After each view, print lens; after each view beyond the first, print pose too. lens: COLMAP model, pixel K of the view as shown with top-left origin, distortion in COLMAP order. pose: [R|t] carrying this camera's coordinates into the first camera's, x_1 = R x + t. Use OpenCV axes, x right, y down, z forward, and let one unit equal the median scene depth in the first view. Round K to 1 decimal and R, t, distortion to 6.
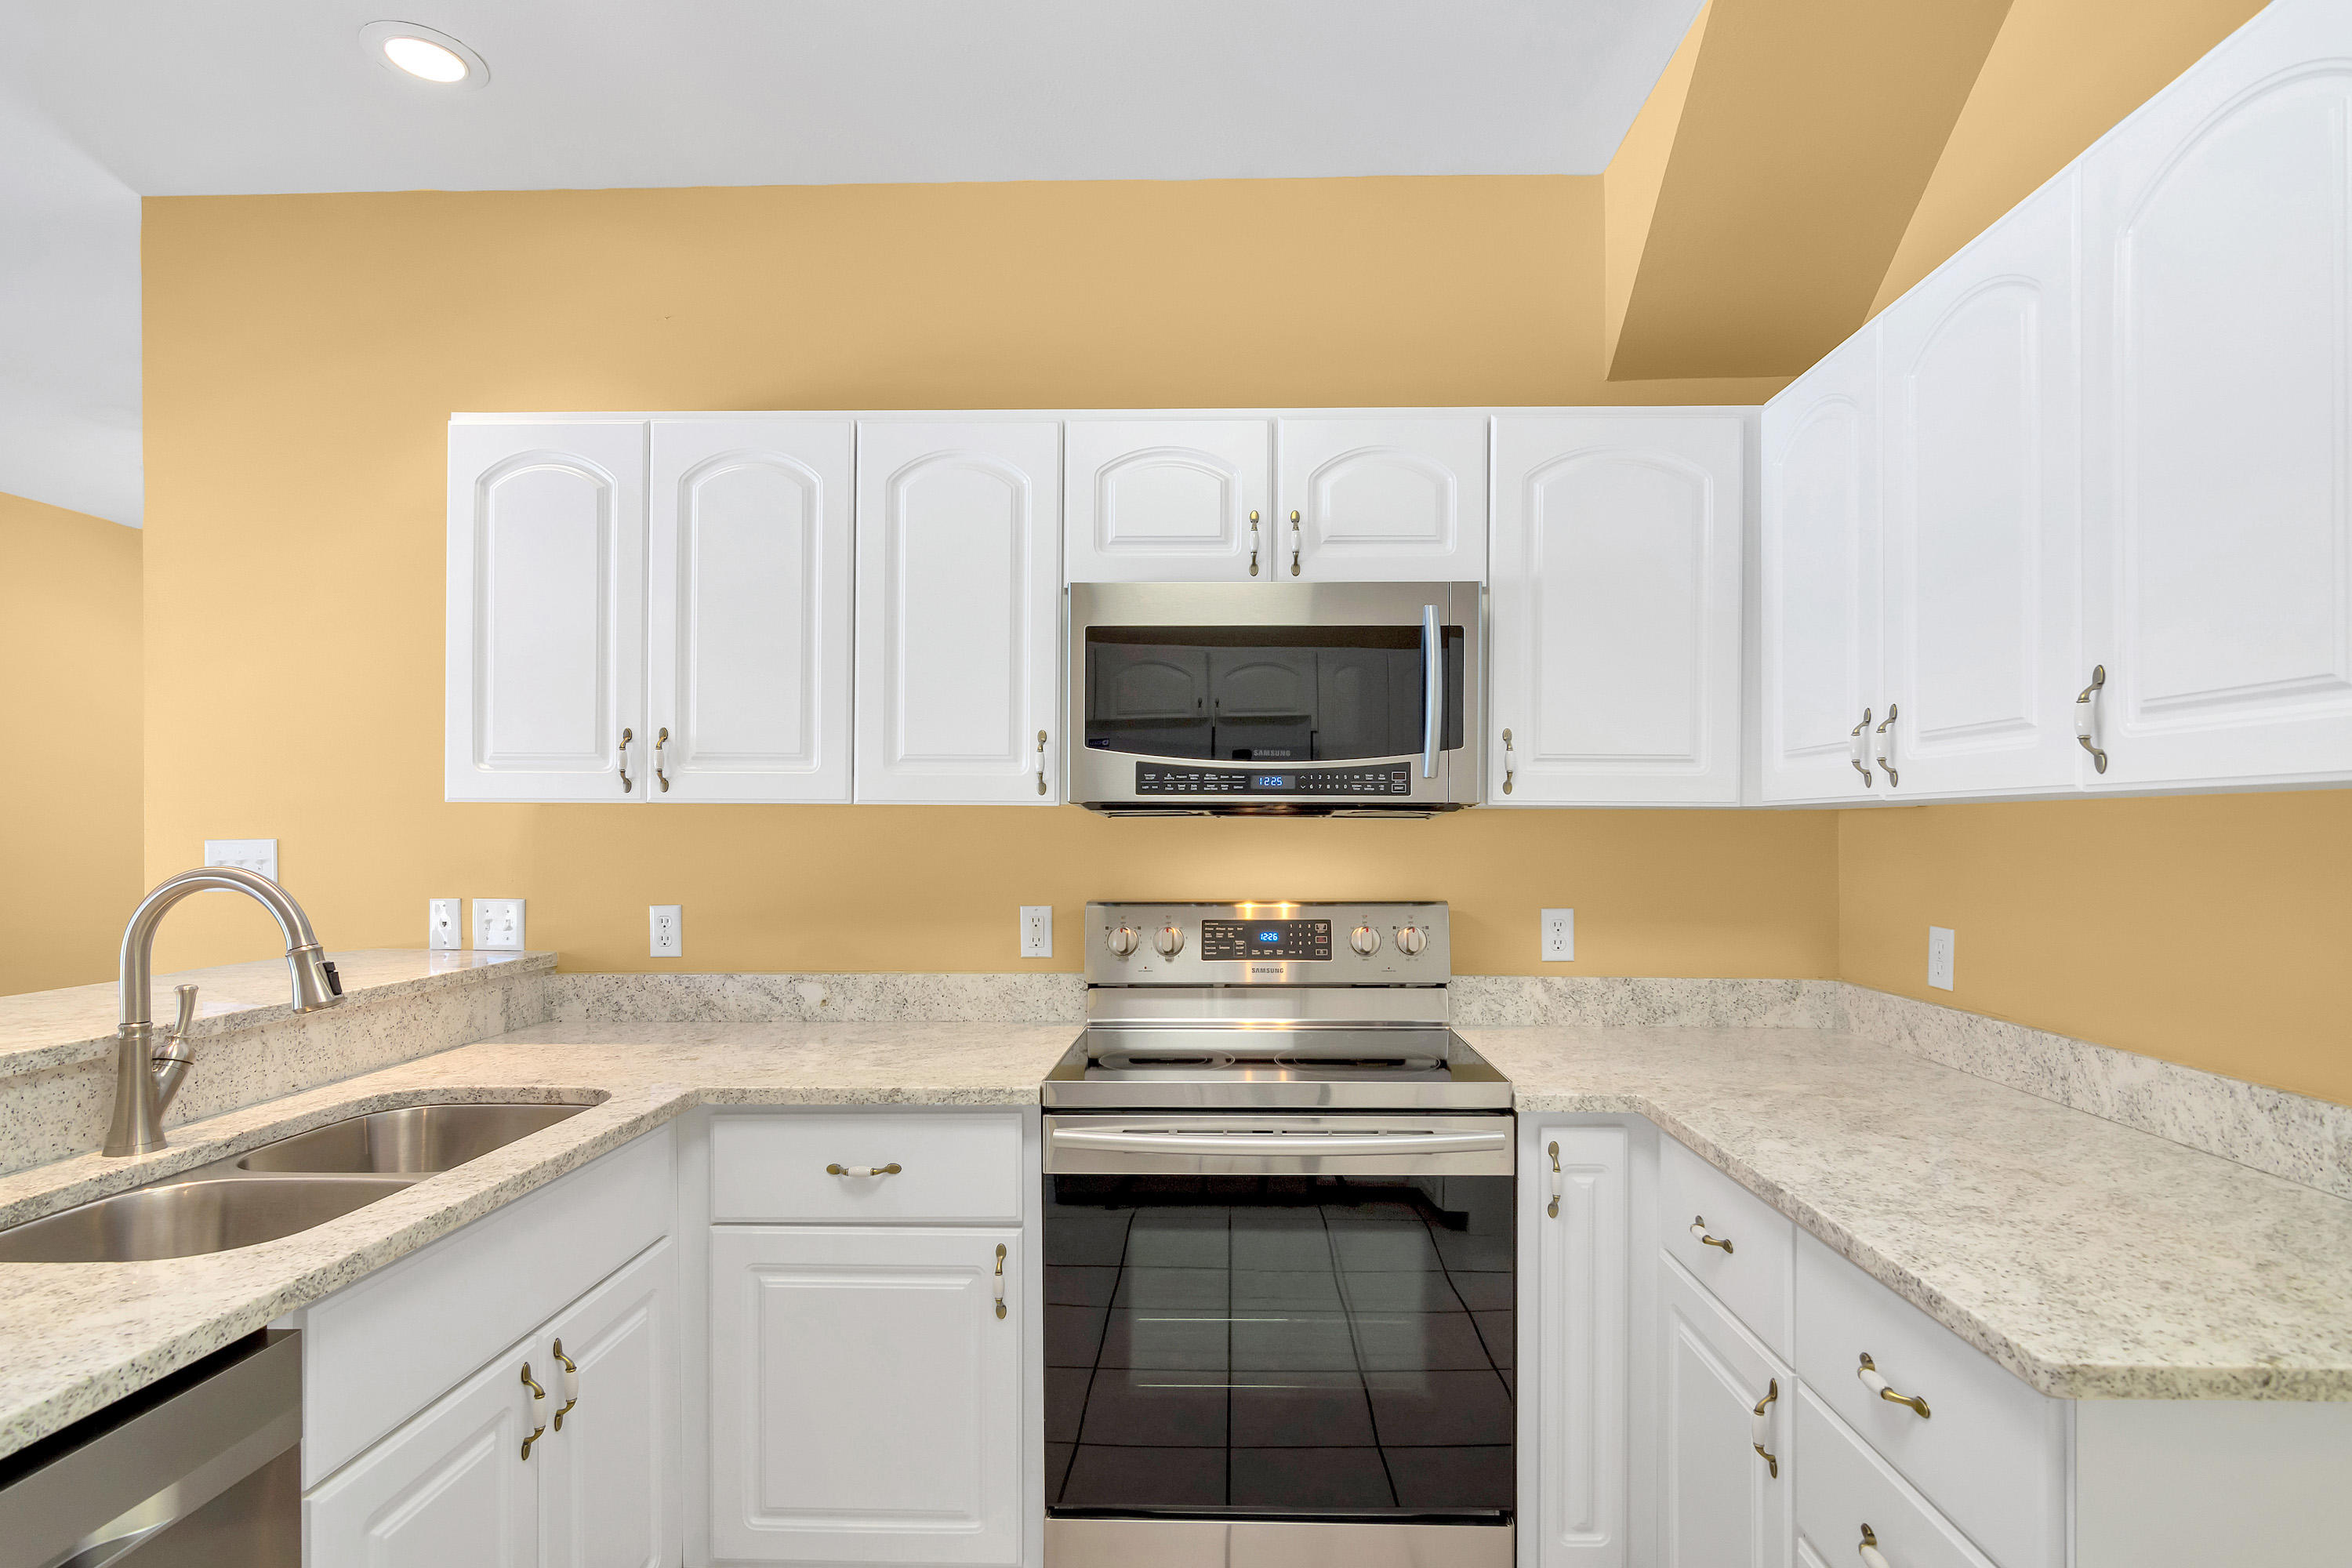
lens RADIAL K [[1170.0, 0, 1200.2], [0, 1170.0, 826.6], [0, 0, 1]] dist [-0.004408, 0.003895]
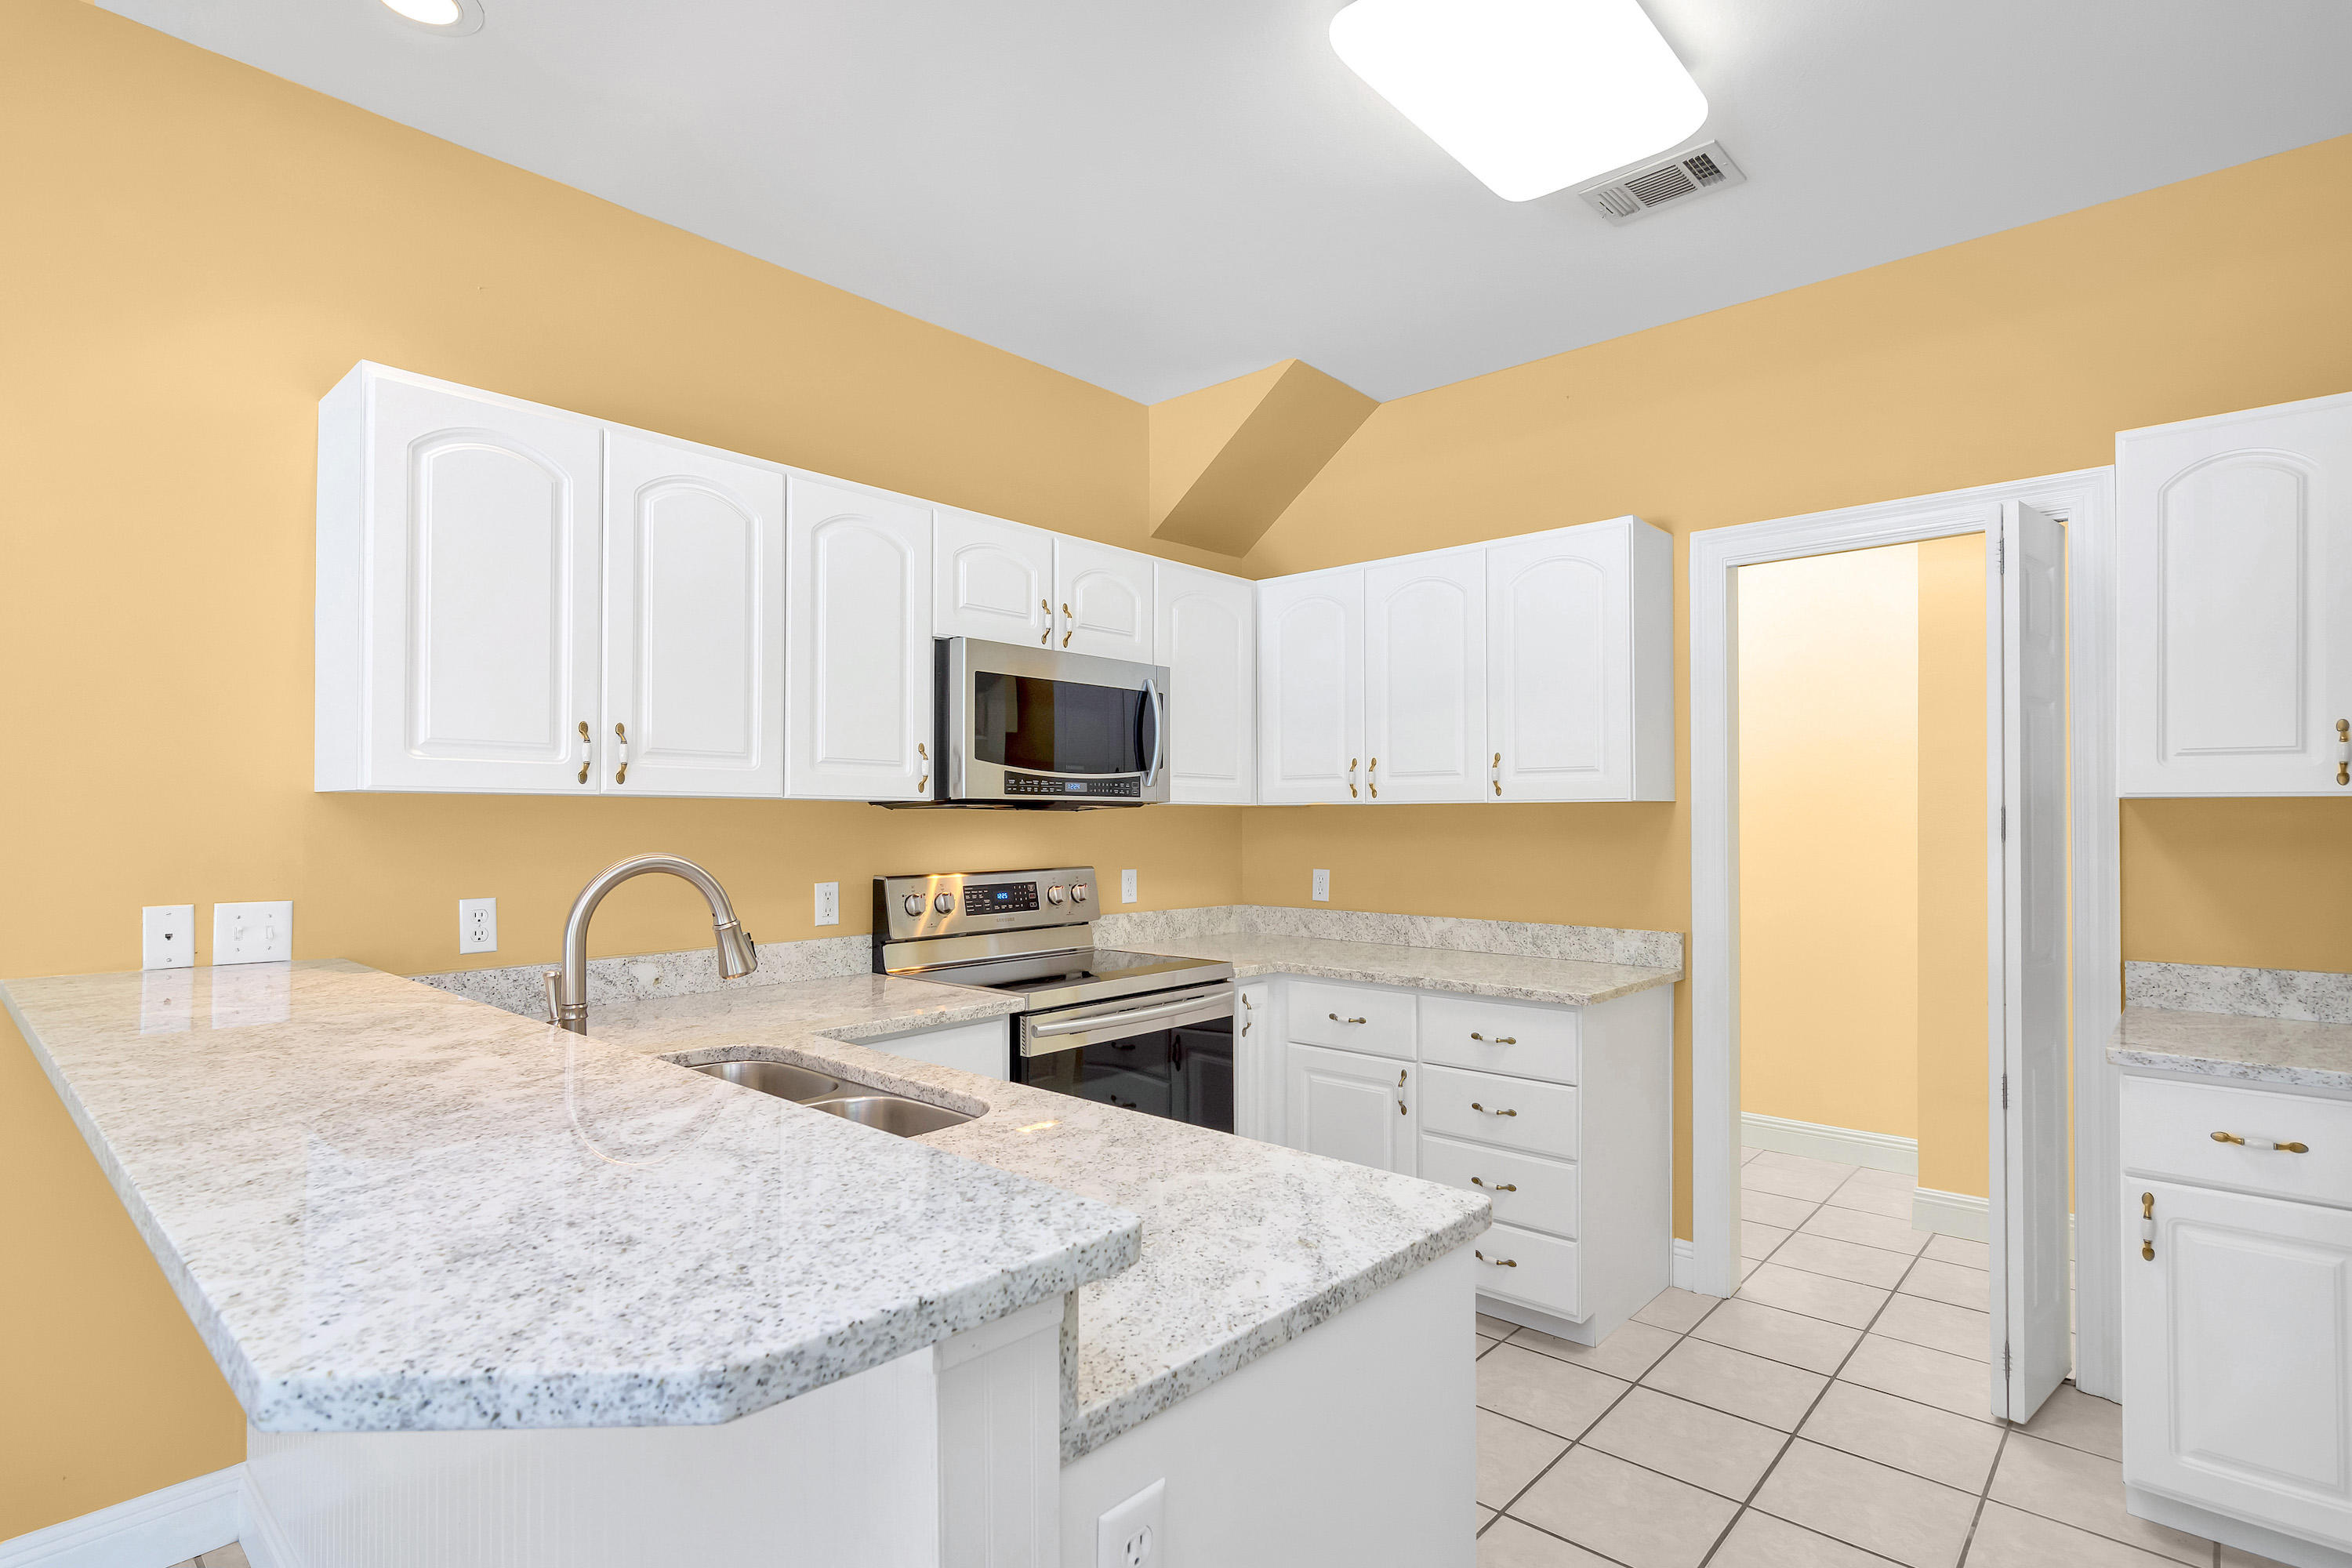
lens RADIAL K [[1170.0, 0, 1164.6], [0, 1170.0, 804.9], [0, 0, 1]] dist [-0.004408, 0.003895]
pose [[0.655592, 0.007189, 0.755081, -0.962510], [-0.000852, 0.999961, -0.008781, -0.002197], [-0.755115, 0.005113, 0.655572, -0.064929]]
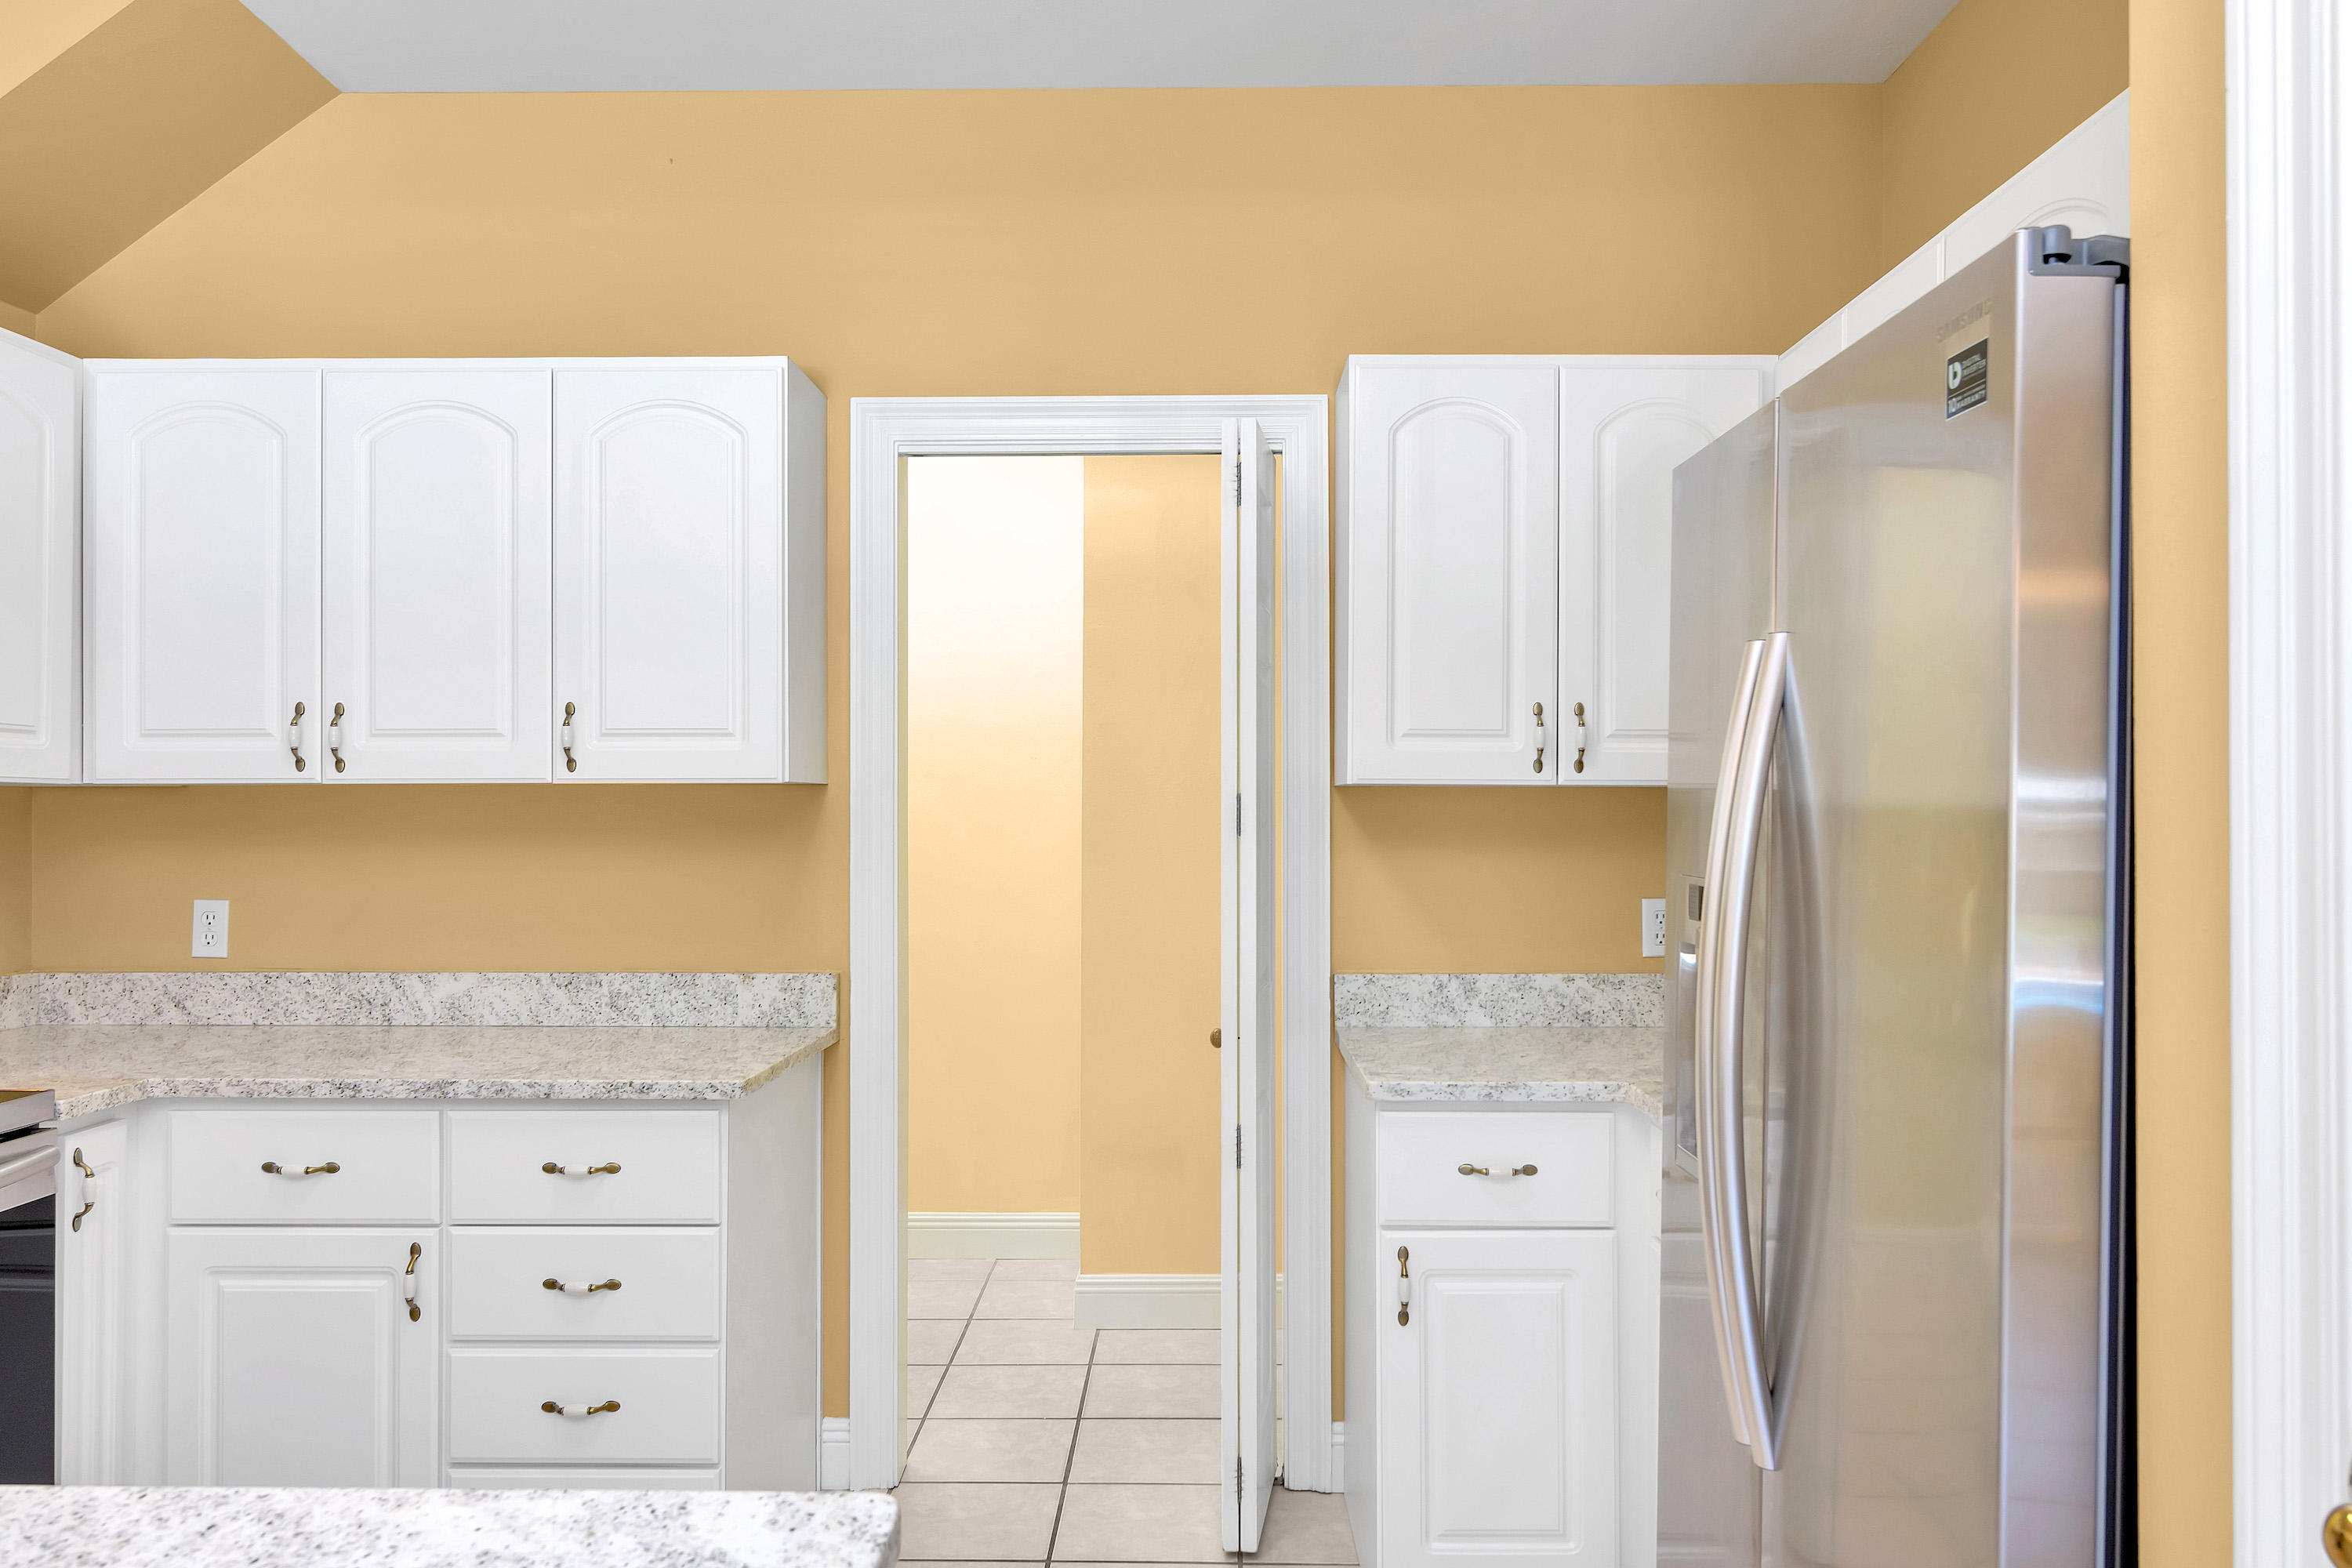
lens RADIAL K [[1660.1, 0, 1186.8], [0, 1660.1, 790.5], [0, 0, 1]] dist [-0.004567, 0.007560]
pose [[-0.013398, 0.008940, 0.999870, -0.871263], [-0.002516, 0.999957, -0.008975, -0.002080], [-0.999907, -0.002635, -0.013375, 0.126156]]
